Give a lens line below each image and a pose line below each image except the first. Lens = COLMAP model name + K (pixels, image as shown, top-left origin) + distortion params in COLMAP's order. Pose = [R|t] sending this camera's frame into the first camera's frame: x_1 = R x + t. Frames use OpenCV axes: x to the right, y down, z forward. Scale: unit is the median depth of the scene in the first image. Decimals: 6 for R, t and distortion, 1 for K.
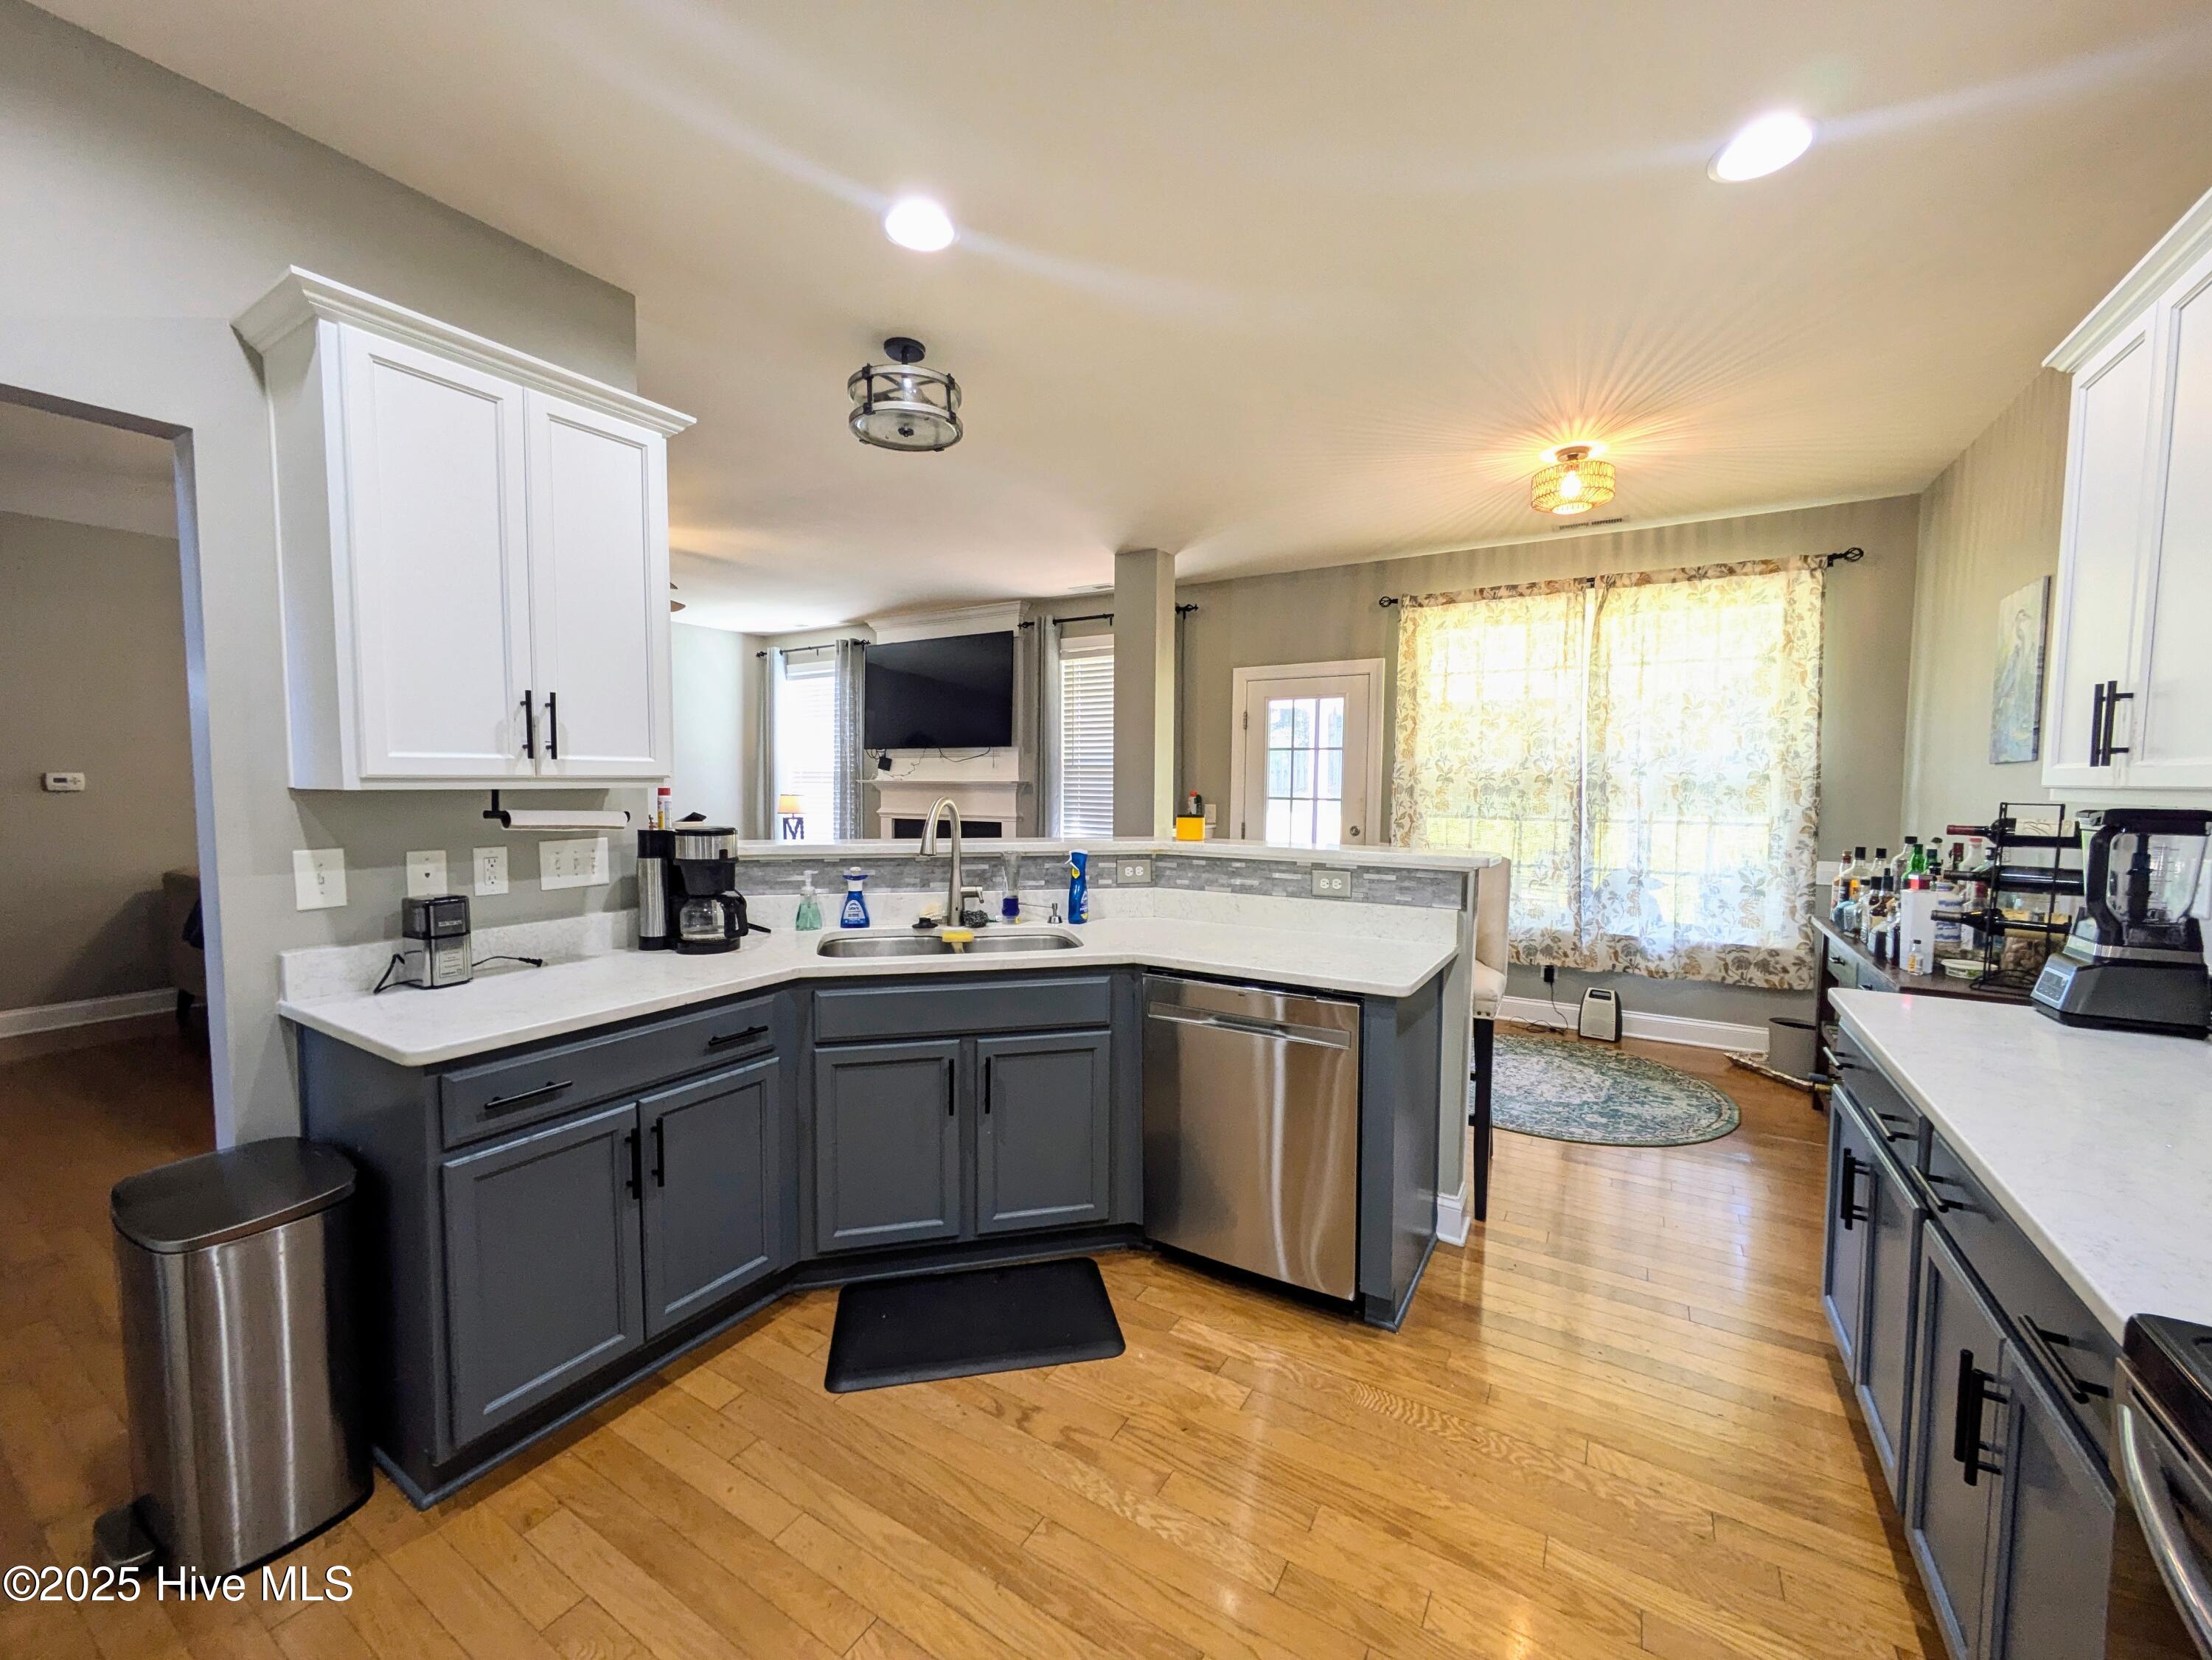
lens RADIAL K [[878.0, 0, 1103.6], [0, 878.0, 831.0], [0, 0, 1]] dist [-0.002277, 0.001660]
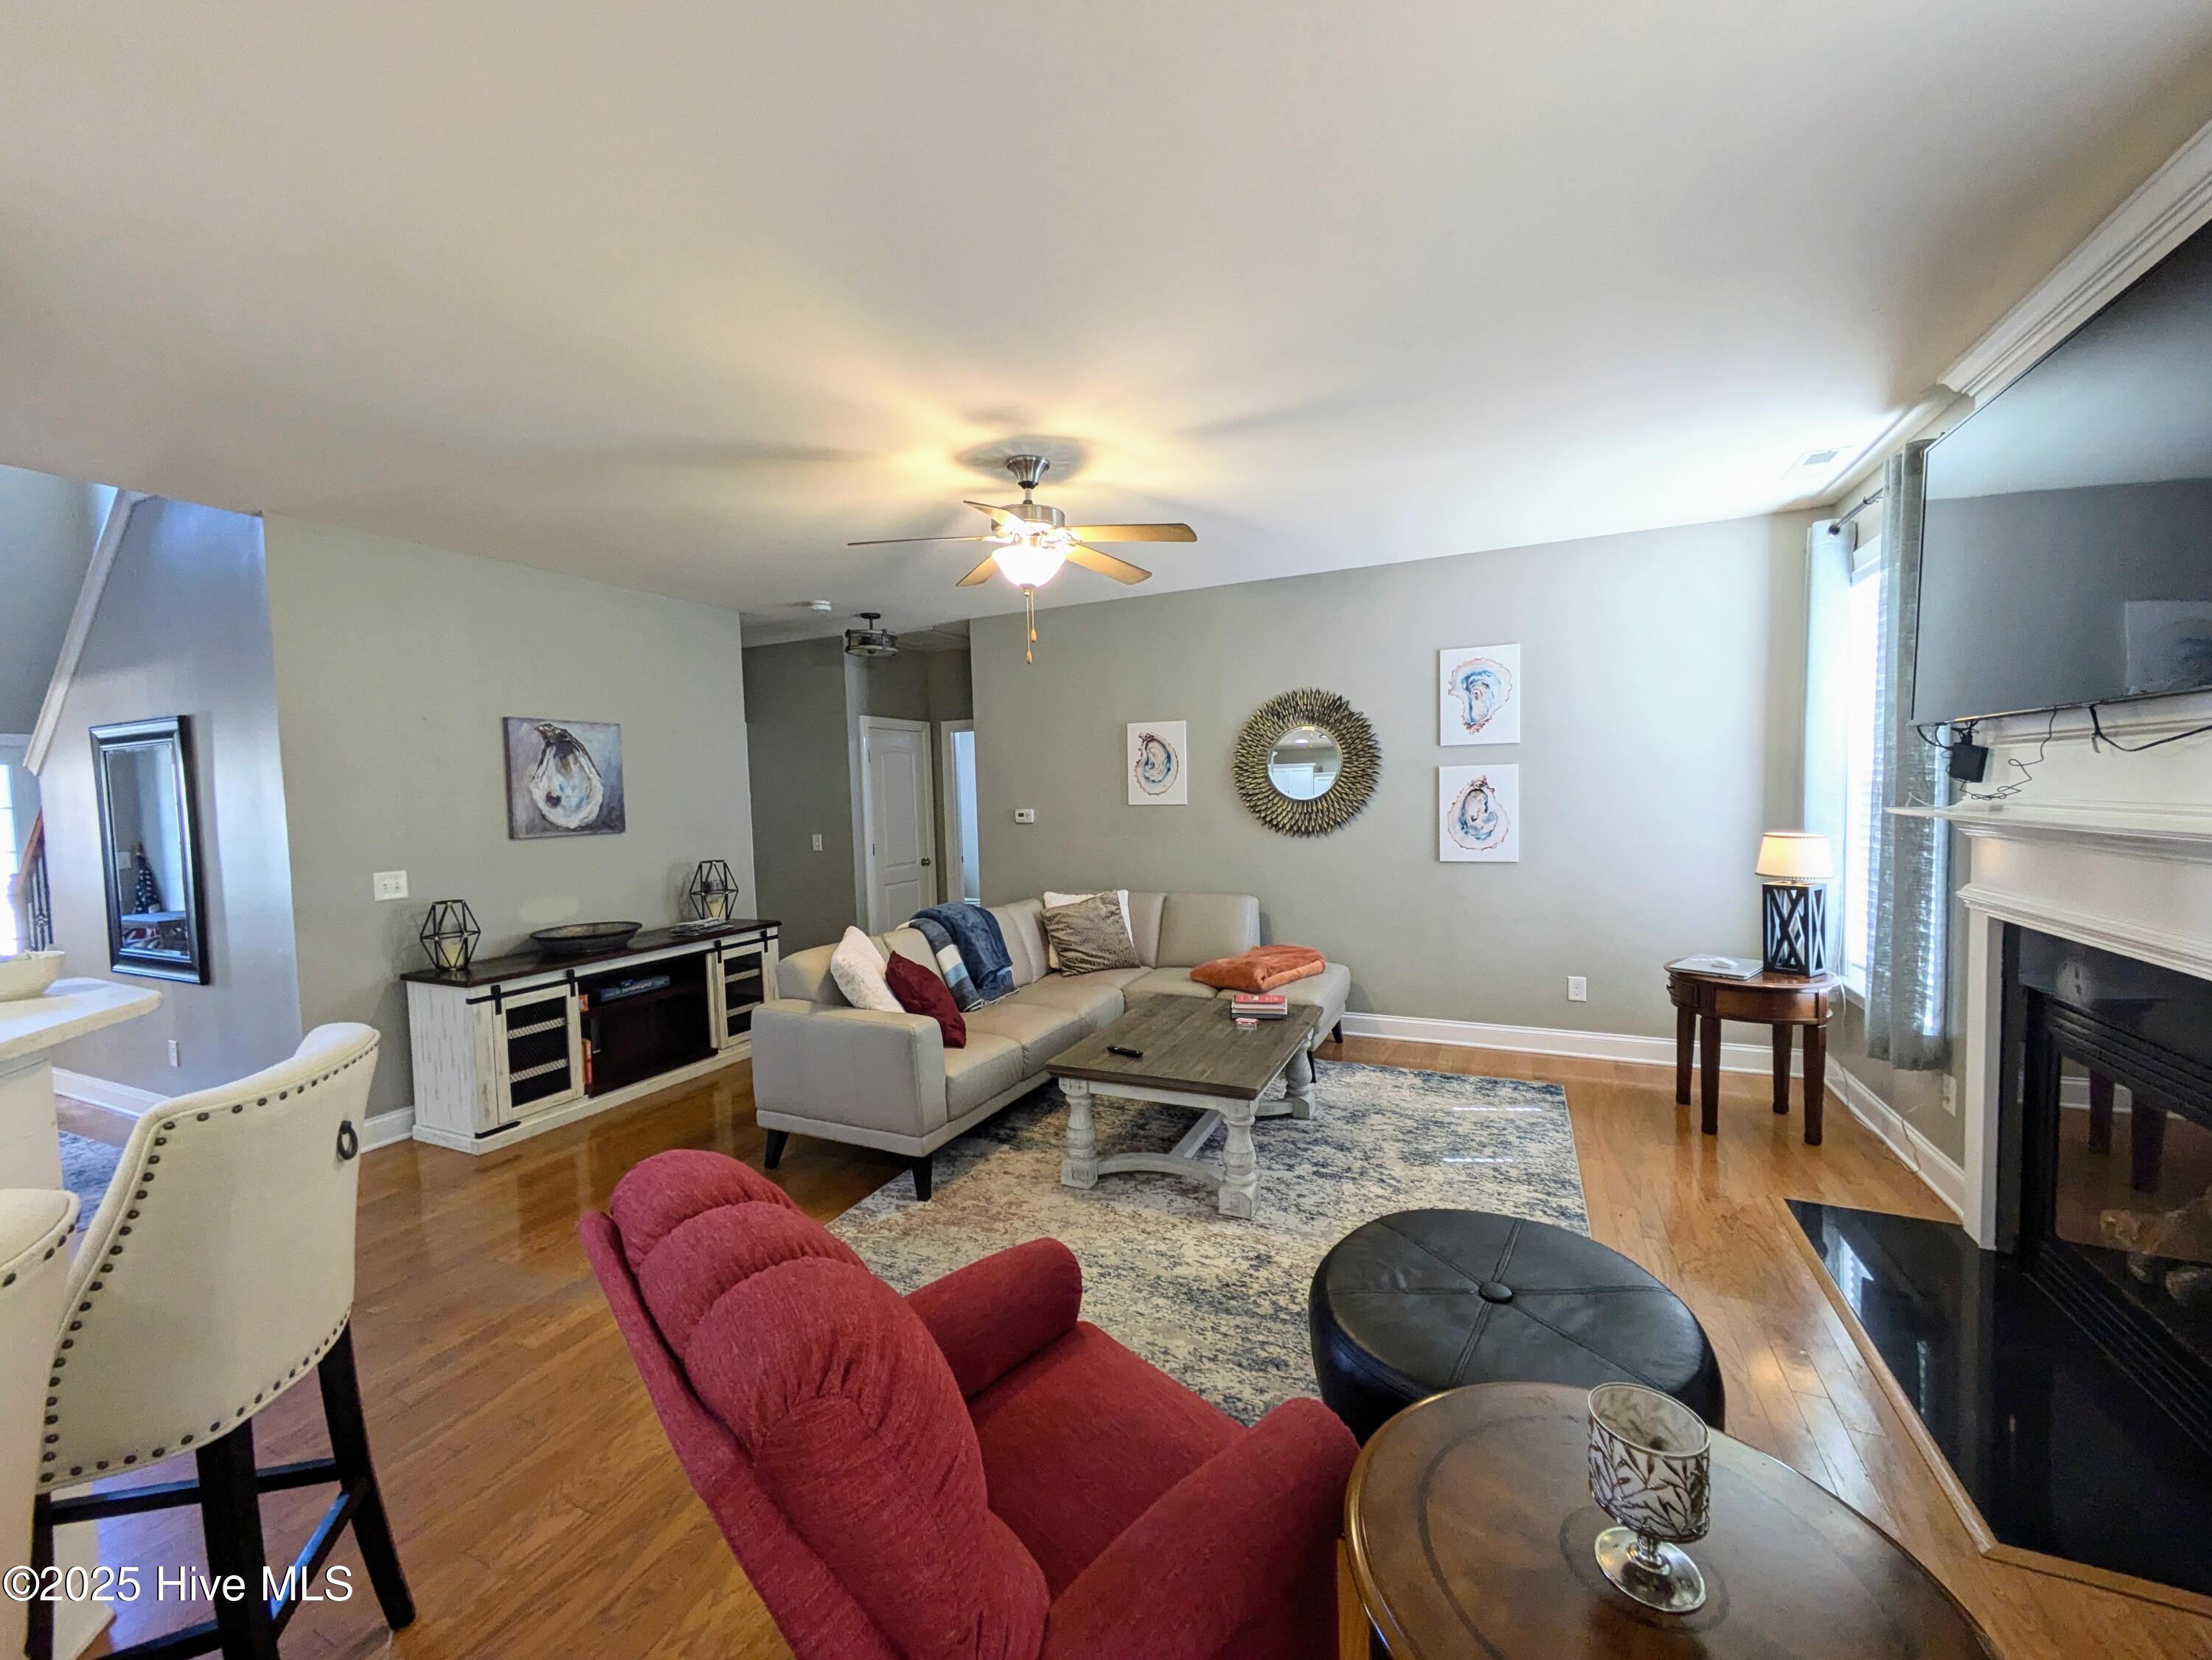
lens RADIAL K [[878.0, 0, 1106.6], [0, 878.0, 837.0], [0, 0, 1]] dist [-0.002277, 0.001660]
pose [[0.114682, 0.044080, -0.992424, 0.190821], [-0.027868, 0.998765, 0.041141, -0.144776], [0.993011, 0.022939, 0.115769, 1.724284]]
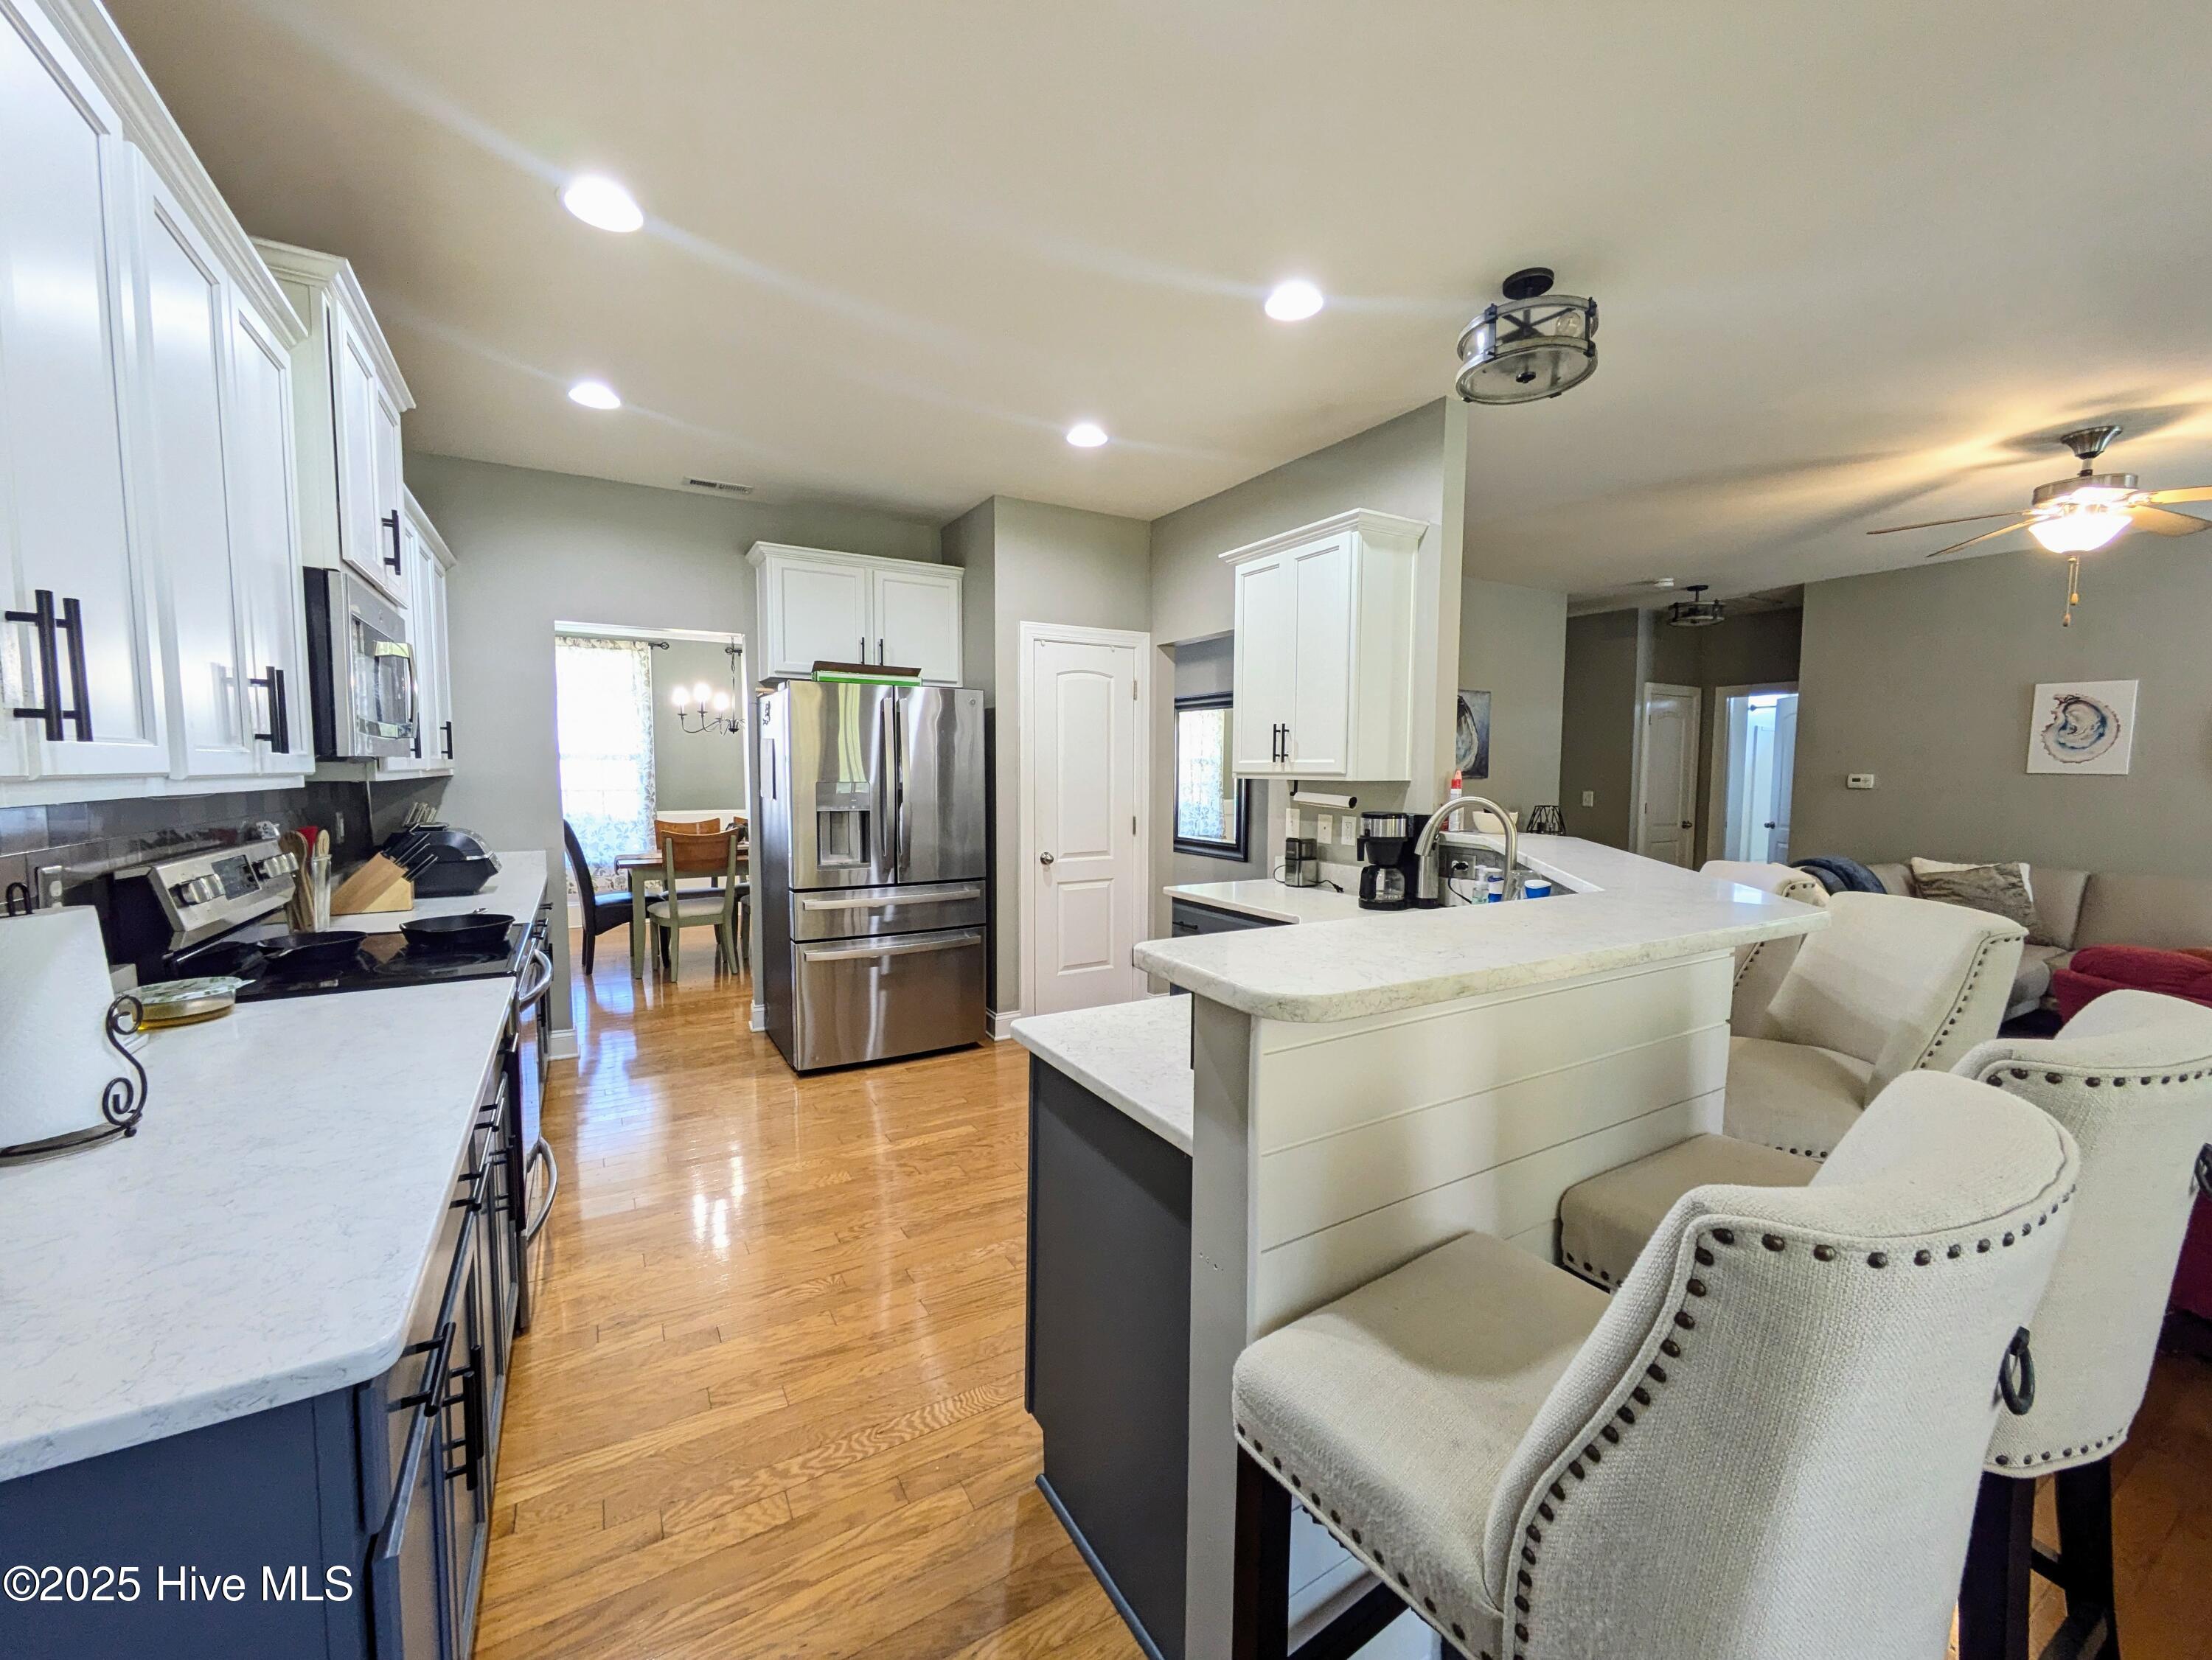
lens RADIAL K [[878.0, 0, 1102.0], [0, 878.0, 832.0], [0, 0, 1]] dist [-0.002277, 0.001660]
pose [[-0.472259, 0.055343, -0.879721, 0.794117], [-0.060549, 0.993633, 0.095014, -0.065732], [0.879378, 0.098138, -0.465901, 1.124168]]
